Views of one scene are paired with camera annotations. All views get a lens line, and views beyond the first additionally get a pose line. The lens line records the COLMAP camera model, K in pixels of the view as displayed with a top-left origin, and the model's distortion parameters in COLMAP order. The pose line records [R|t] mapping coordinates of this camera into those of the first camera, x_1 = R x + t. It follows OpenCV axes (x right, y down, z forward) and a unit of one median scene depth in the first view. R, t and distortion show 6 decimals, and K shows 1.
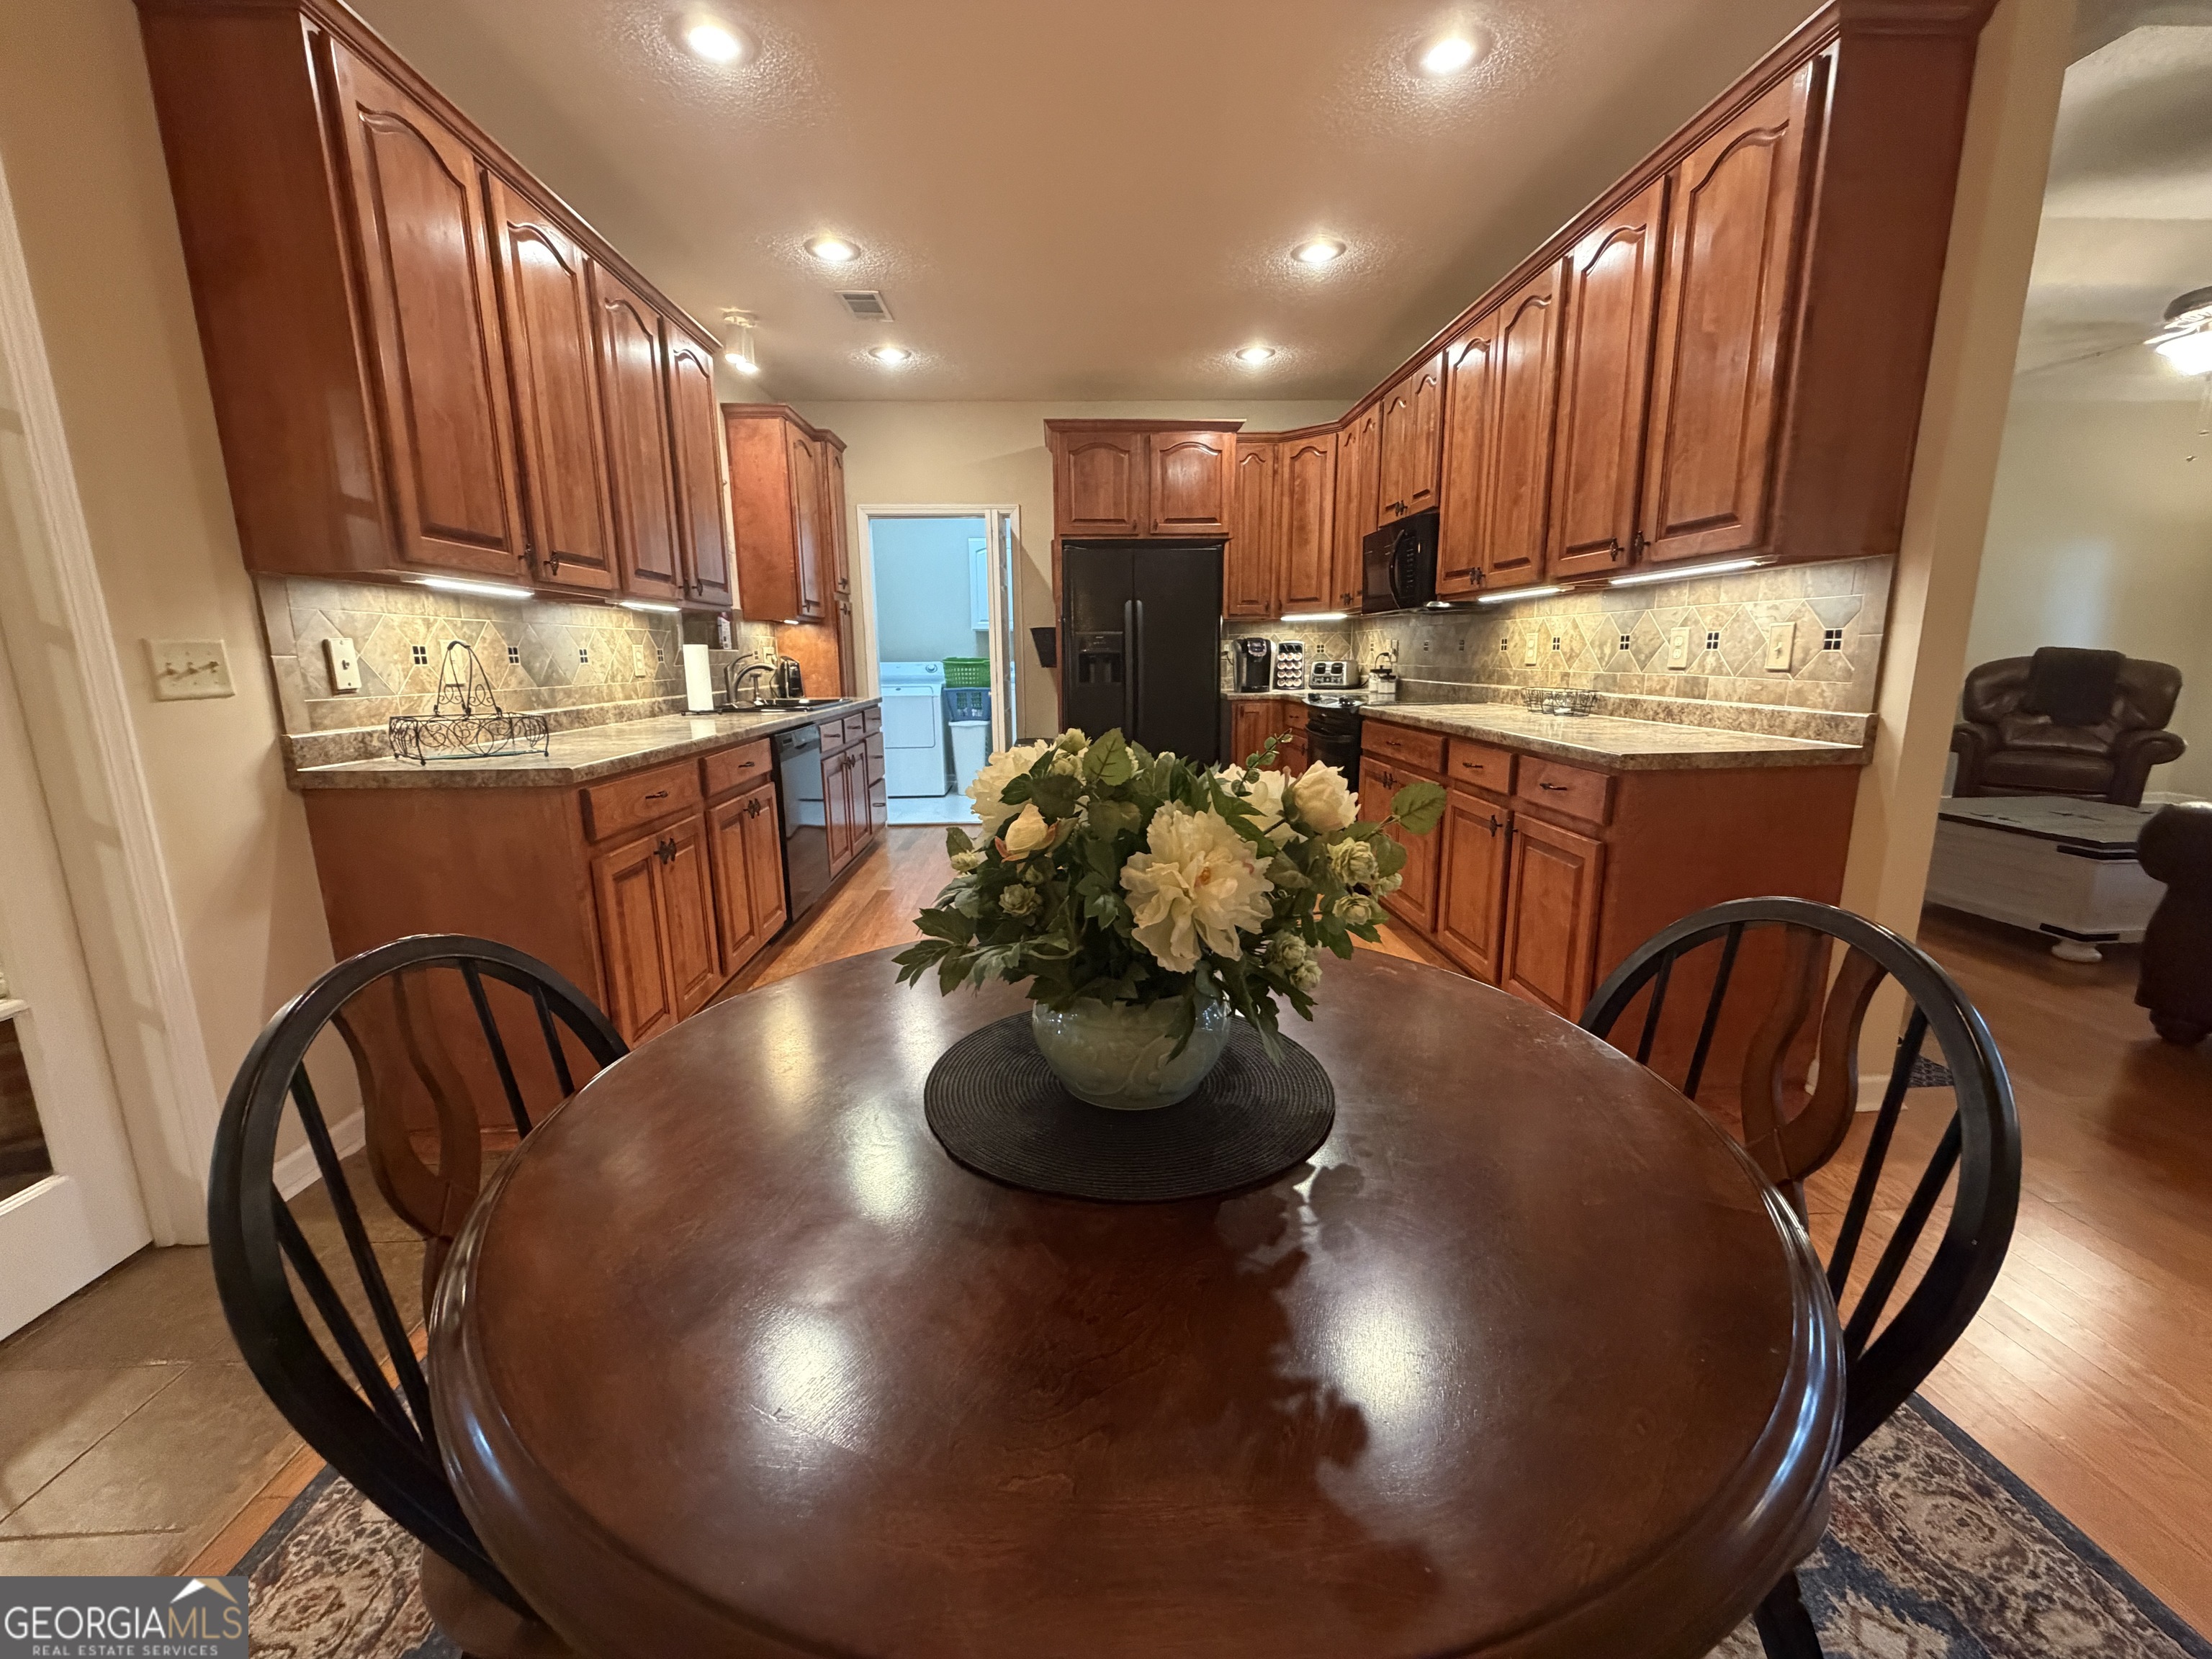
lens RADIAL K [[881.0, 0, 1107.3], [0, 881.0, 829.4], [0, 0, 1]] dist [-0.006540, 0.001534]
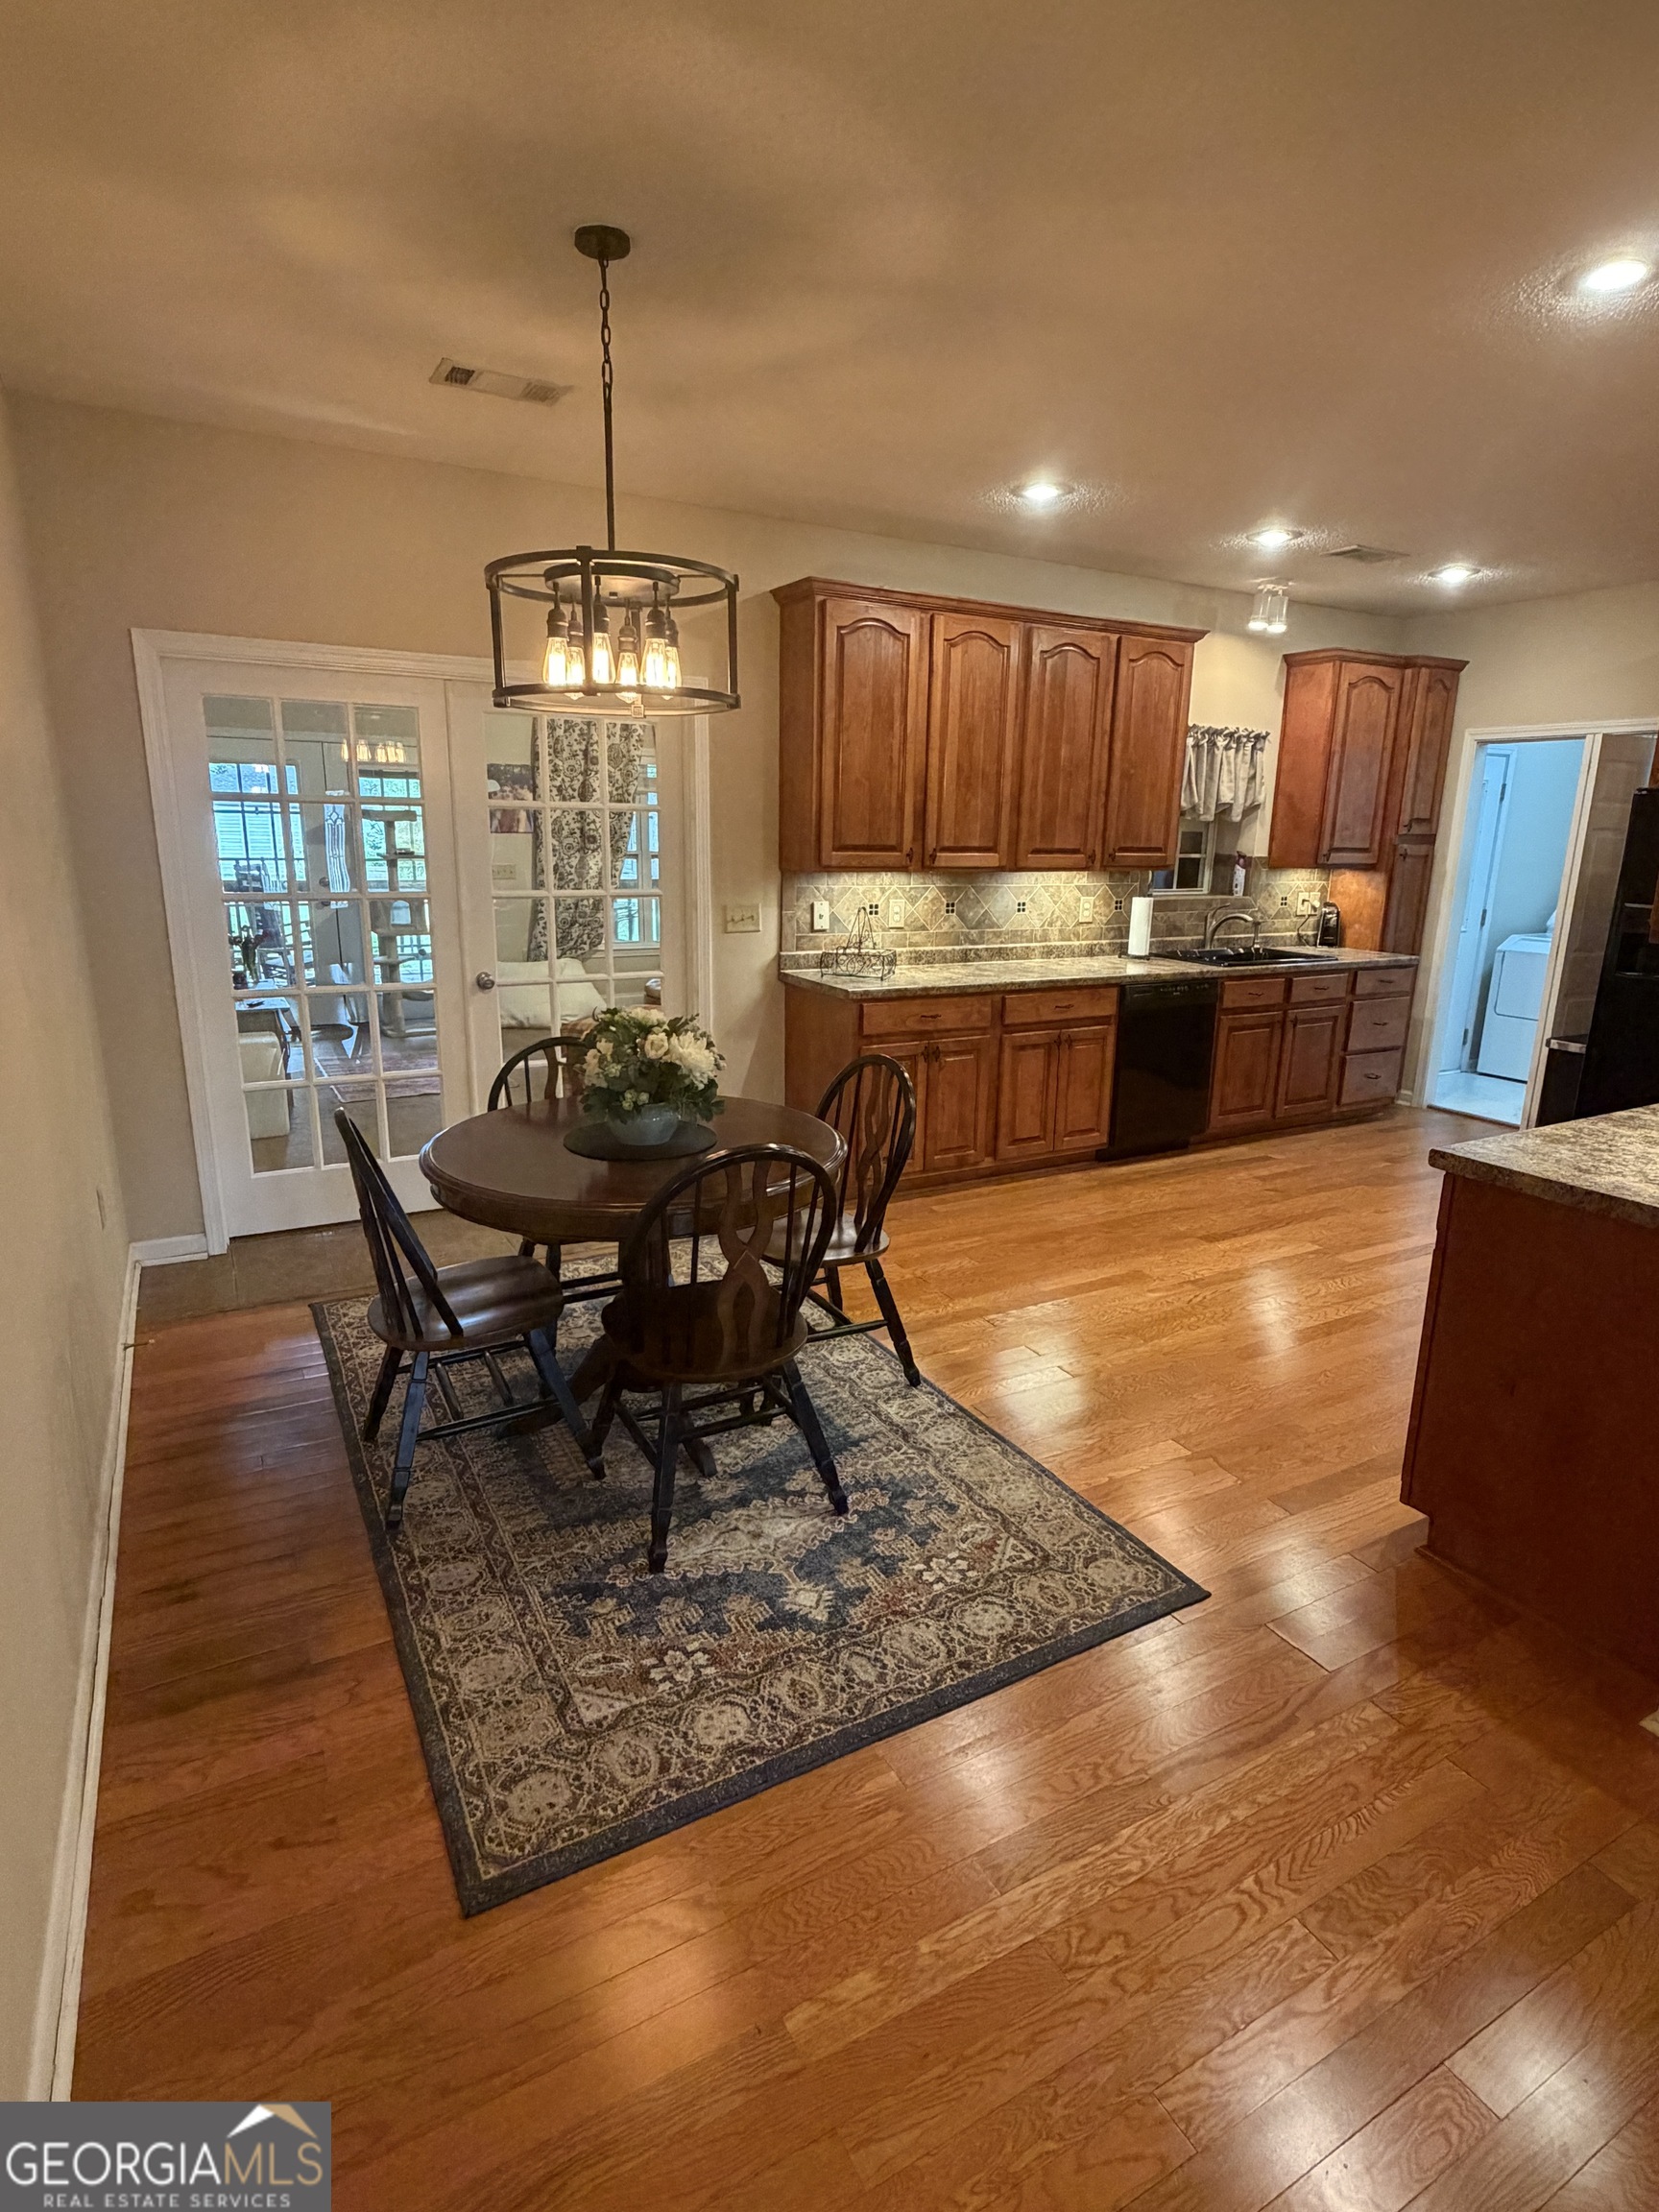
lens RADIAL K [[1140.5, 0, 841.4], [0, 1140.5, 1110.8], [0, 0, 1]] dist [-0.001863, 0.000338]
pose [[0.448846, 0.235479, -0.862025, 1.025033], [-0.197775, 0.966910, 0.161152, -0.150003], [0.871448, 0.098155, 0.480566, -0.044720]]
